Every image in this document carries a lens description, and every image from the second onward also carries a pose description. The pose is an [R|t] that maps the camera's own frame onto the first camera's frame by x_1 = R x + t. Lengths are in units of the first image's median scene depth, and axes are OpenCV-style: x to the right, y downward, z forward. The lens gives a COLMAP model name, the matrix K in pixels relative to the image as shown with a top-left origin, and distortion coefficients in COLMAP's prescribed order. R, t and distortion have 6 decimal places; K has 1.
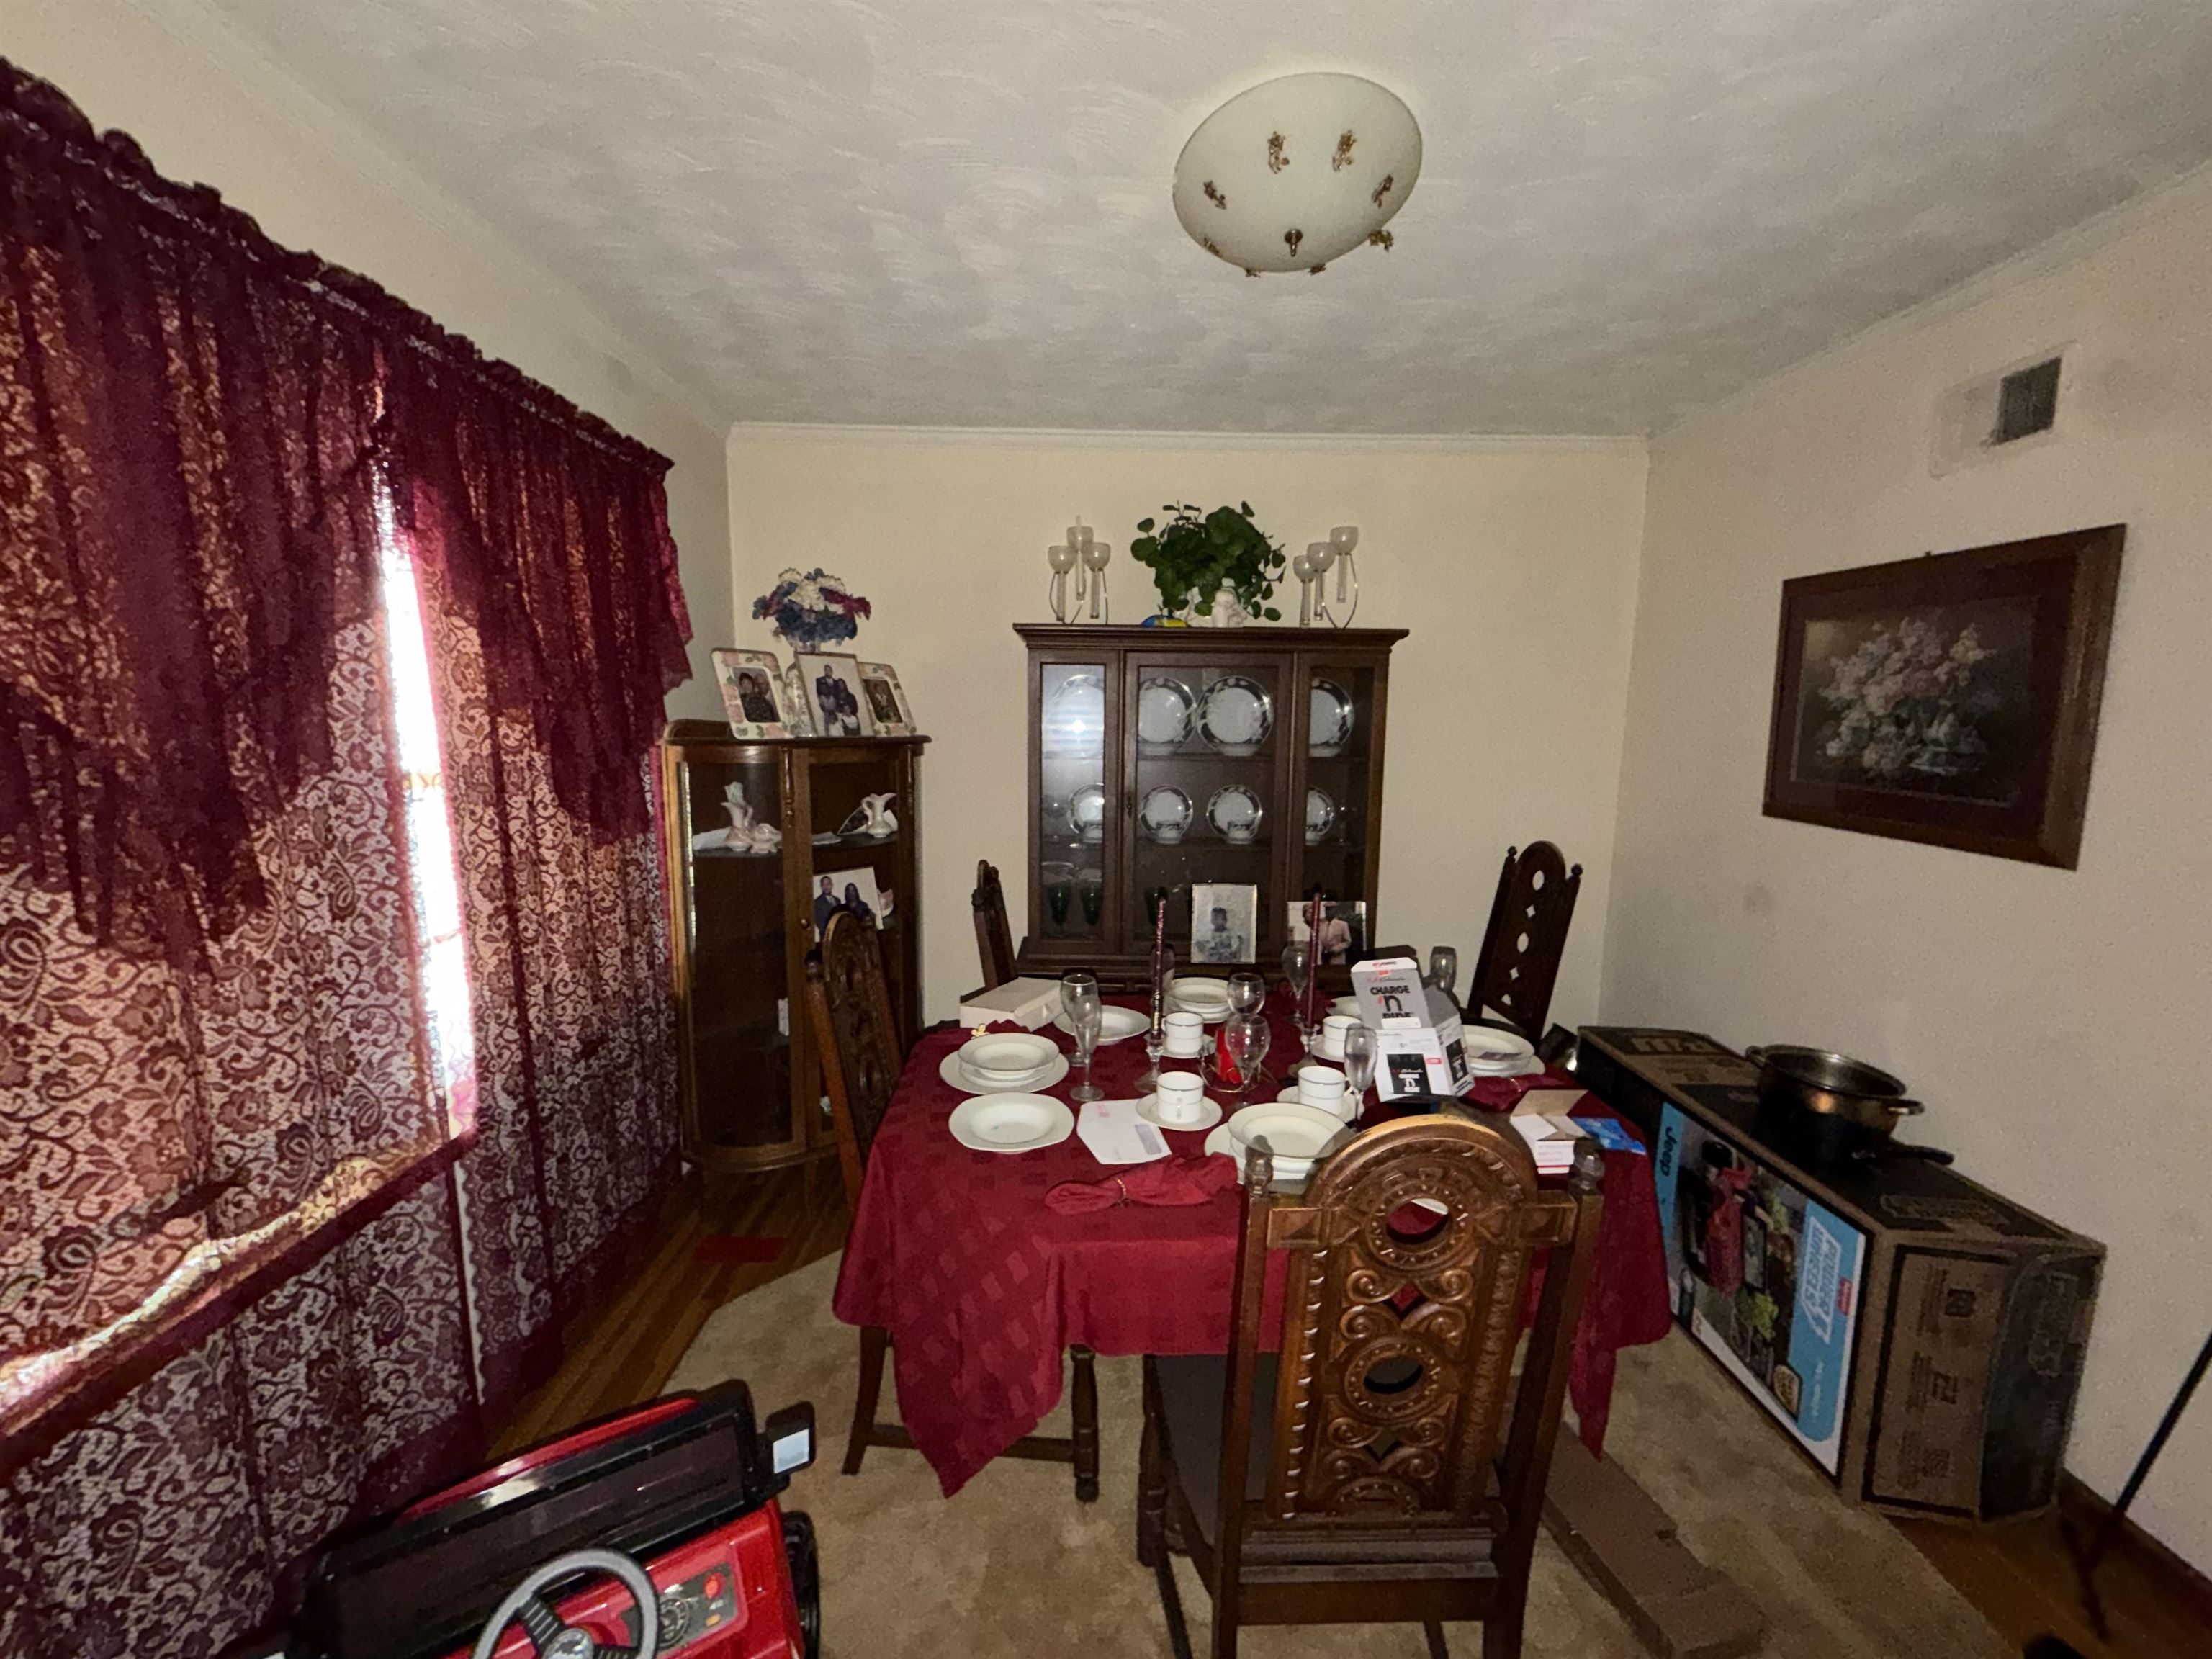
lens RADIAL K [[888.1, 0, 1102.7], [0, 888.1, 837.3], [0, 0, 1]] dist [0.000185, -0.000023]
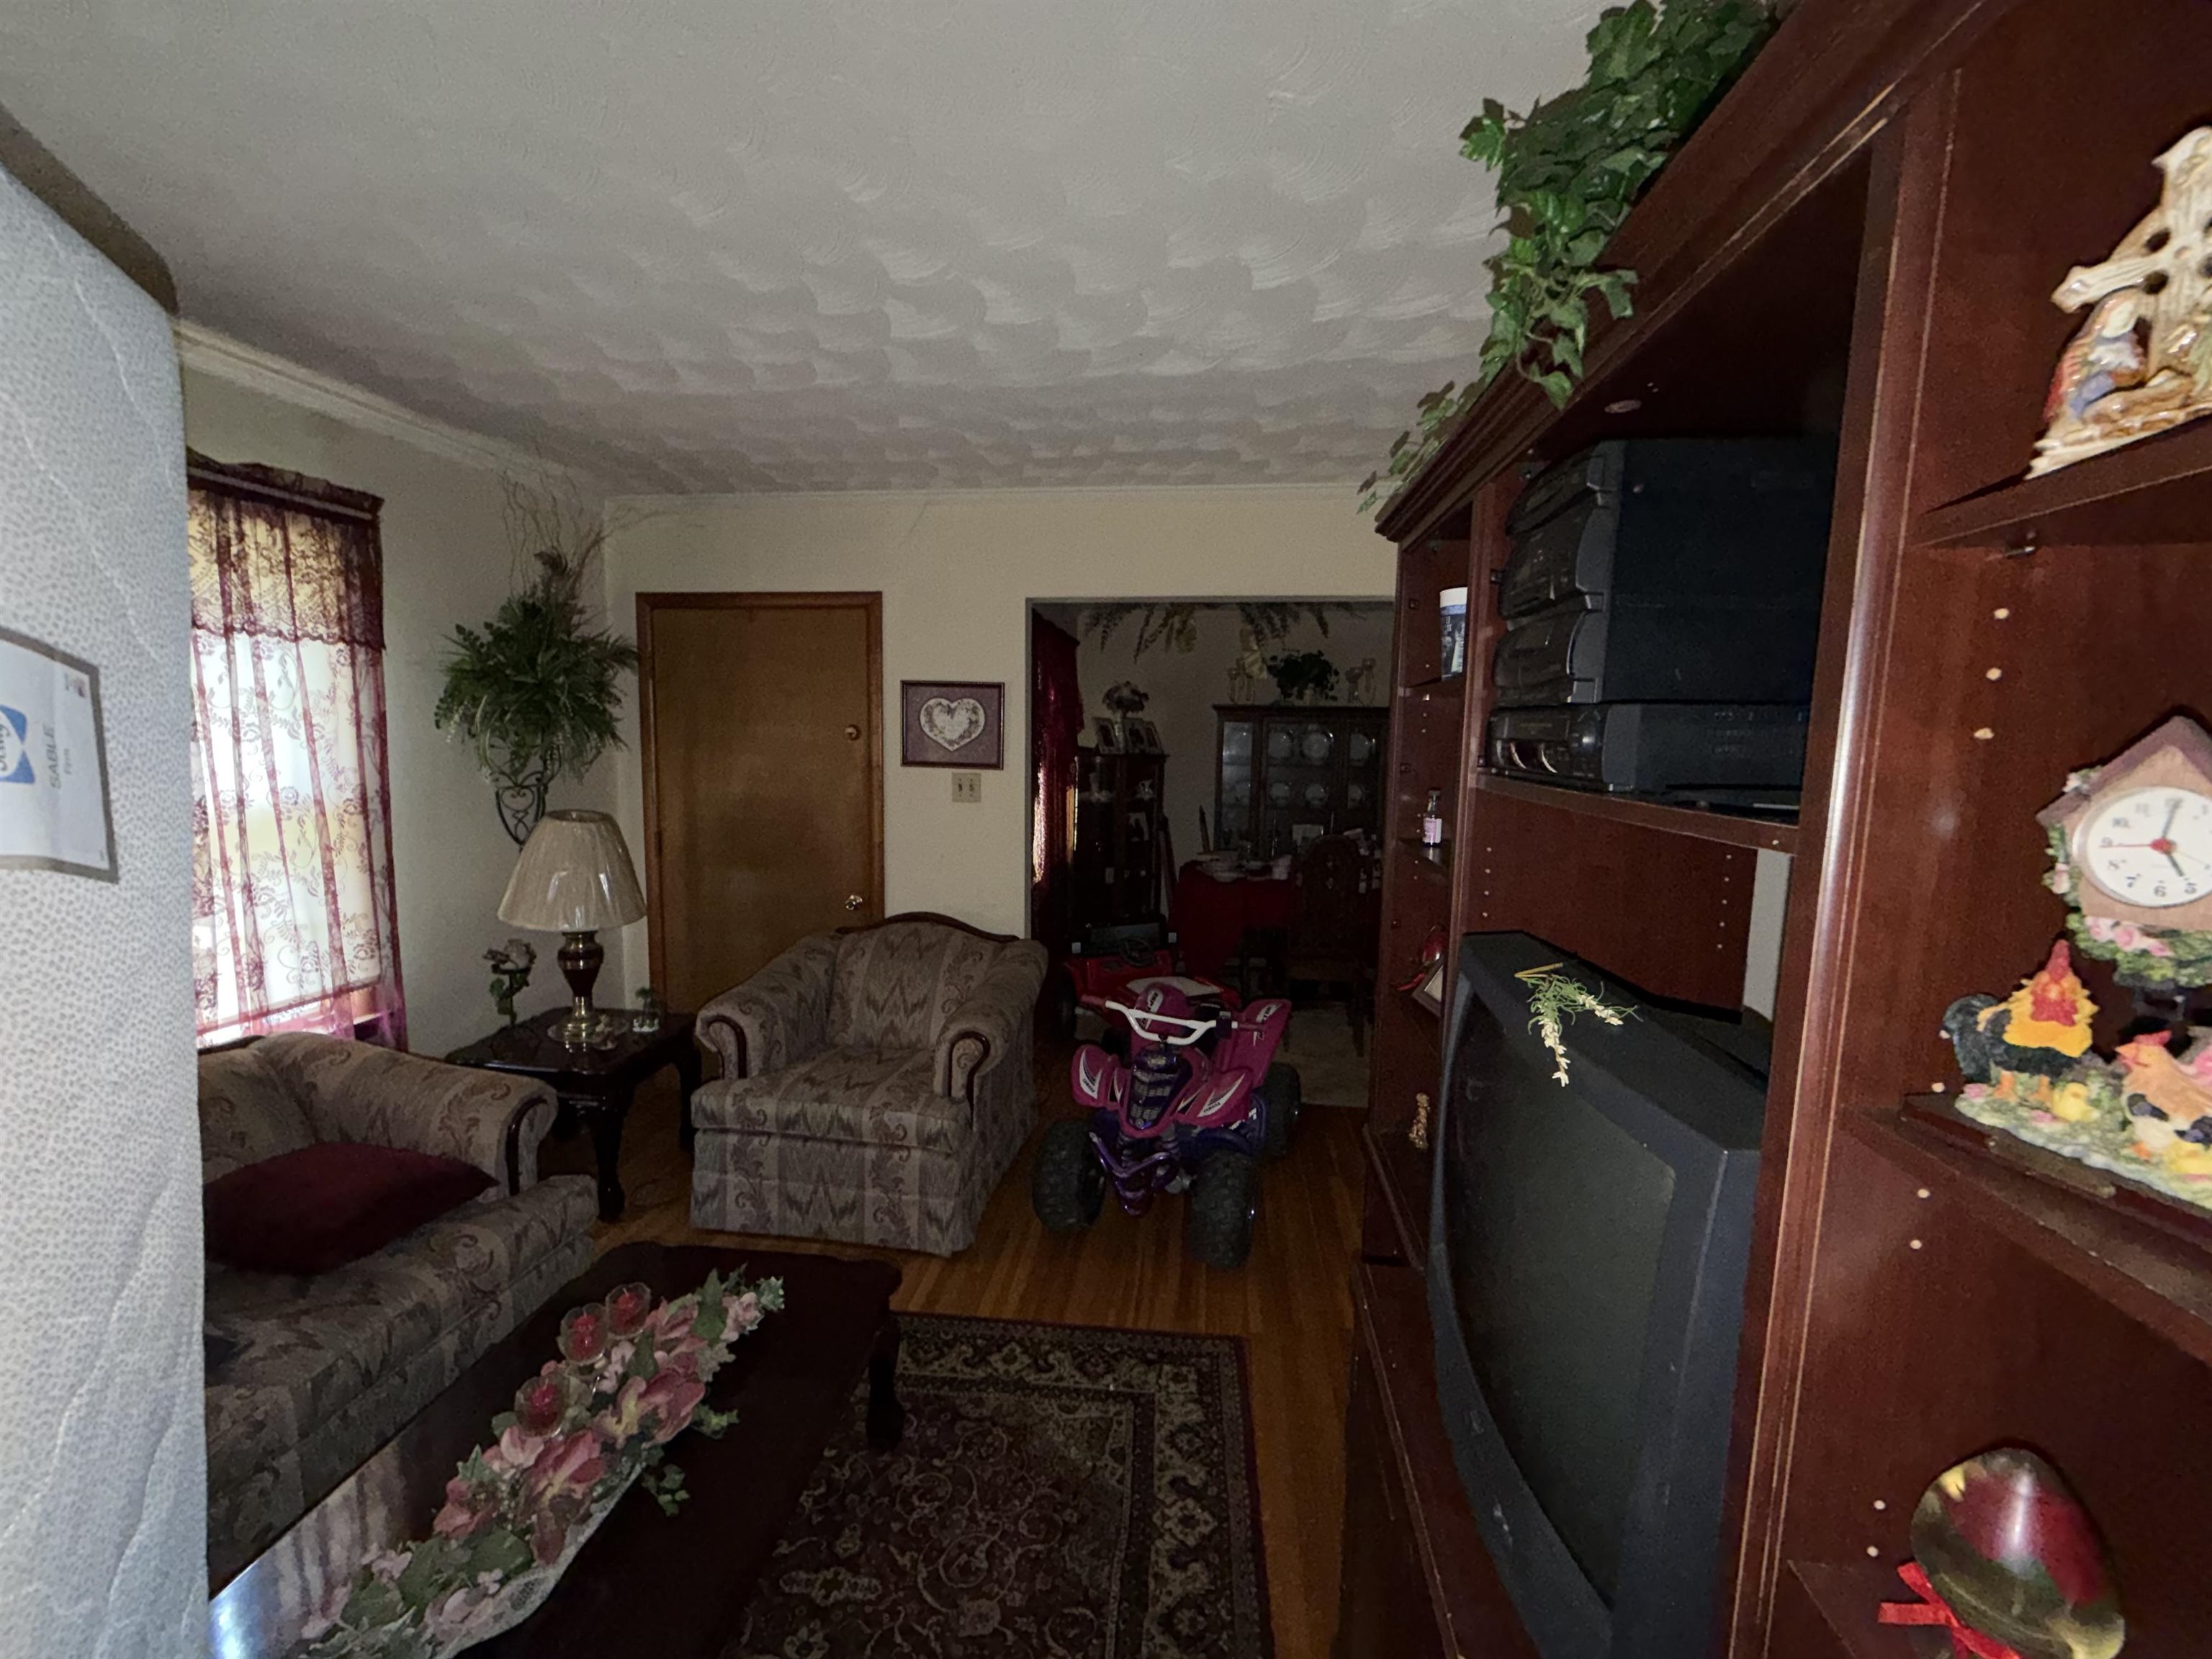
lens RADIAL K [[888.1, 0, 1101.9], [0, 888.1, 832.0], [0, 0, 1]] dist [0.000185, -0.000023]
pose [[0.987837, 0.024916, -0.153487, -0.022971], [-0.029876, 0.999100, -0.030096, 0.152370], [0.152599, 0.034315, 0.987692, -1.203972]]
